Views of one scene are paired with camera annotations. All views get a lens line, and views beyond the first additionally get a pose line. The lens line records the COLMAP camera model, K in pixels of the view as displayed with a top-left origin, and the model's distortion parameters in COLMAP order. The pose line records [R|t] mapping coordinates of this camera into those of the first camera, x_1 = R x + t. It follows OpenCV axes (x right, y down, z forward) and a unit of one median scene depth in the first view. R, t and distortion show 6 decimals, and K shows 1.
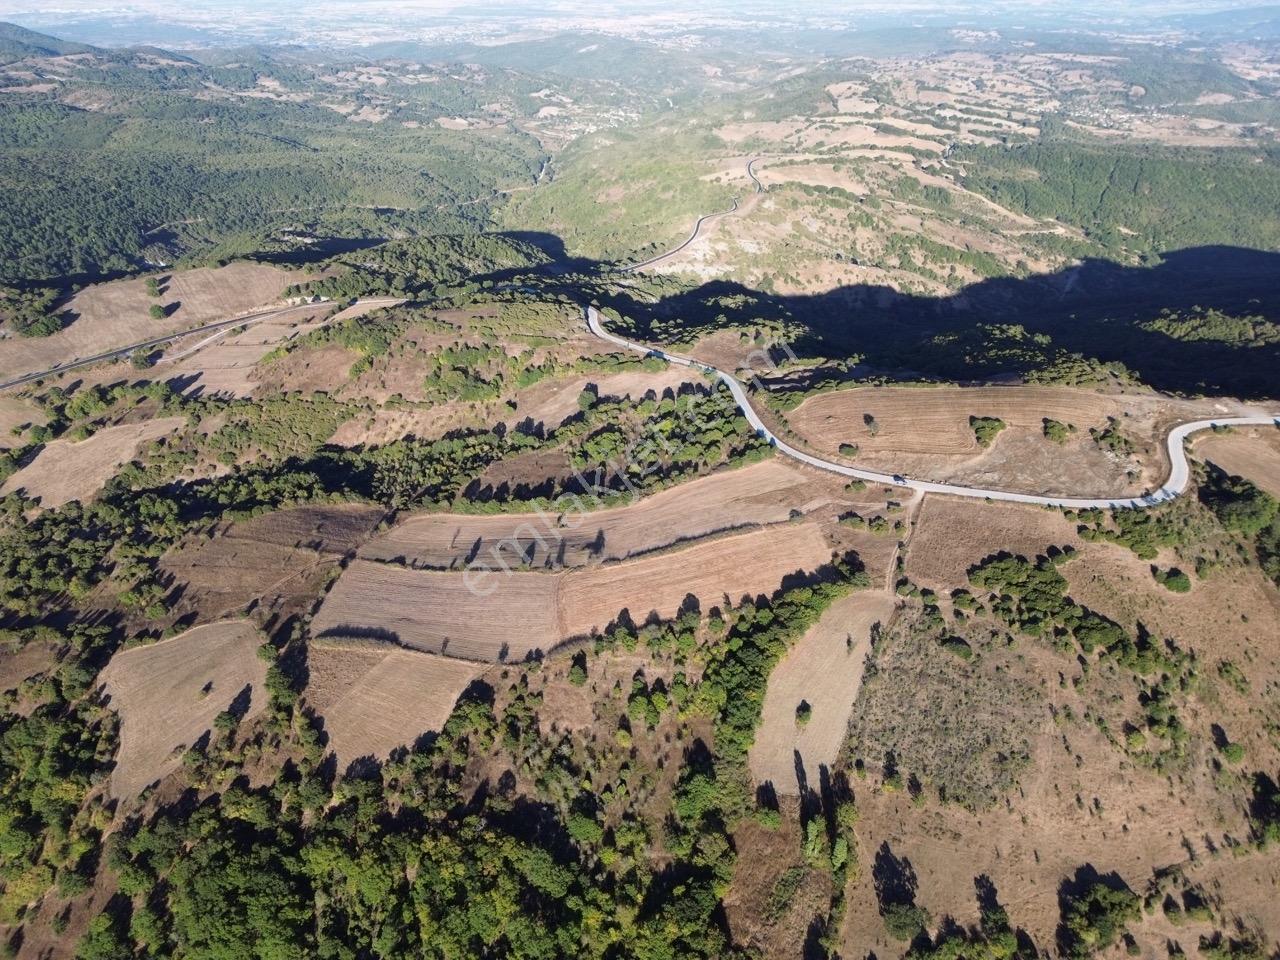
lens RADIAL K [[893.1, 0, 632.9], [0, 893.1, 472.2], [0, 0, 1]] dist [0.065521, -0.061472]
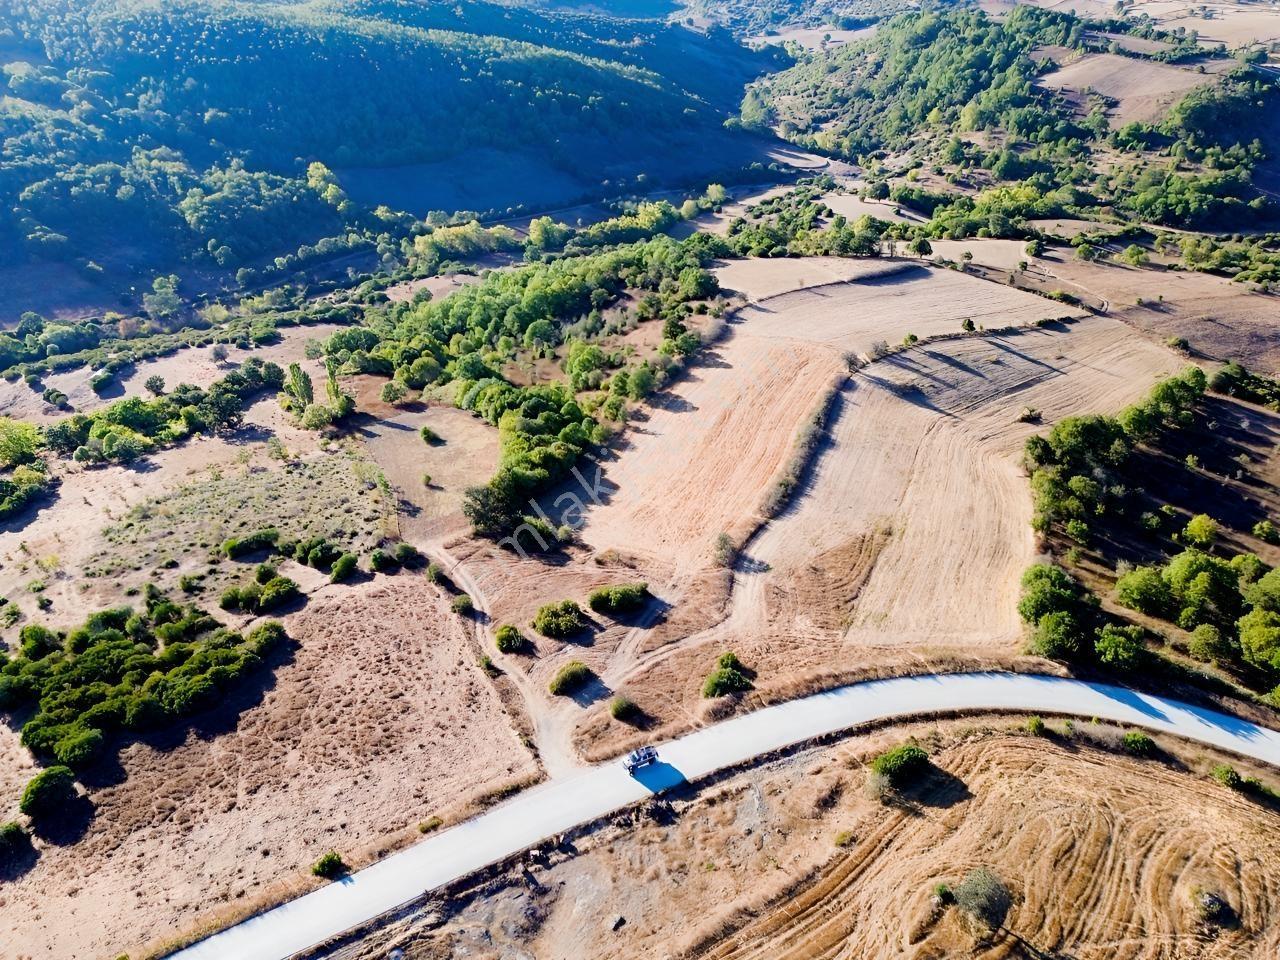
lens RADIAL K [[893.1, 0, 636.8], [0, 893.1, 480.2], [0, 0, 1]] dist [0.065521, -0.061472]
pose [[-0.622225, 0.461539, -0.632312, 0.379231], [-0.375172, 0.533108, 0.758315, -0.214644], [0.687082, 0.709068, -0.158557, 0.855425]]
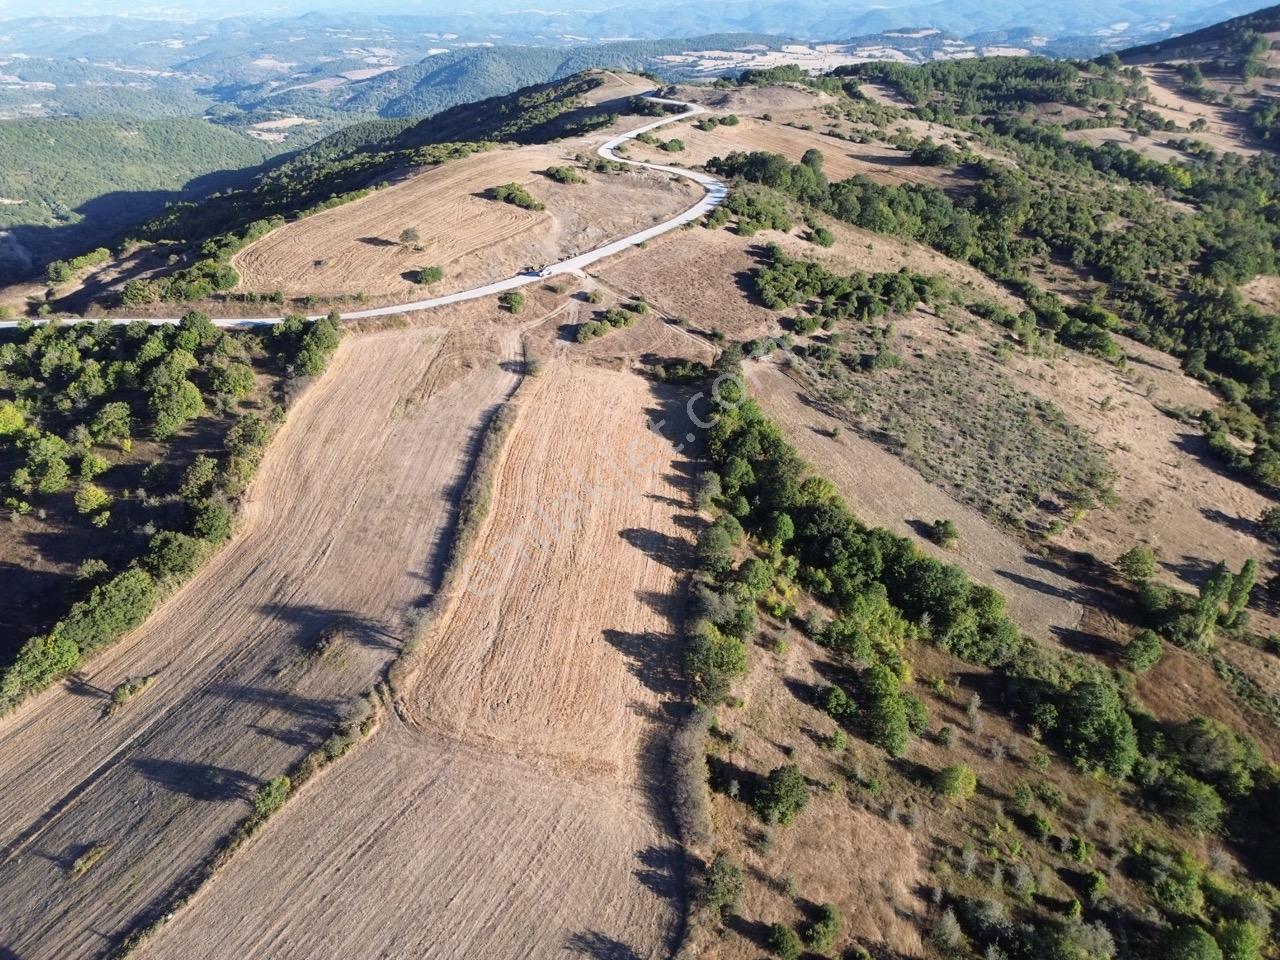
lens RADIAL K [[893.1, 0, 630.4], [0, 893.1, 481.6], [0, 0, 1]] dist [0.065521, -0.061472]
pose [[0.341674, -0.457762, 0.820800, -0.234049], [0.472884, 0.838487, 0.270779, -0.006970], [-0.812182, 0.295625, 0.502957, 0.588239]]
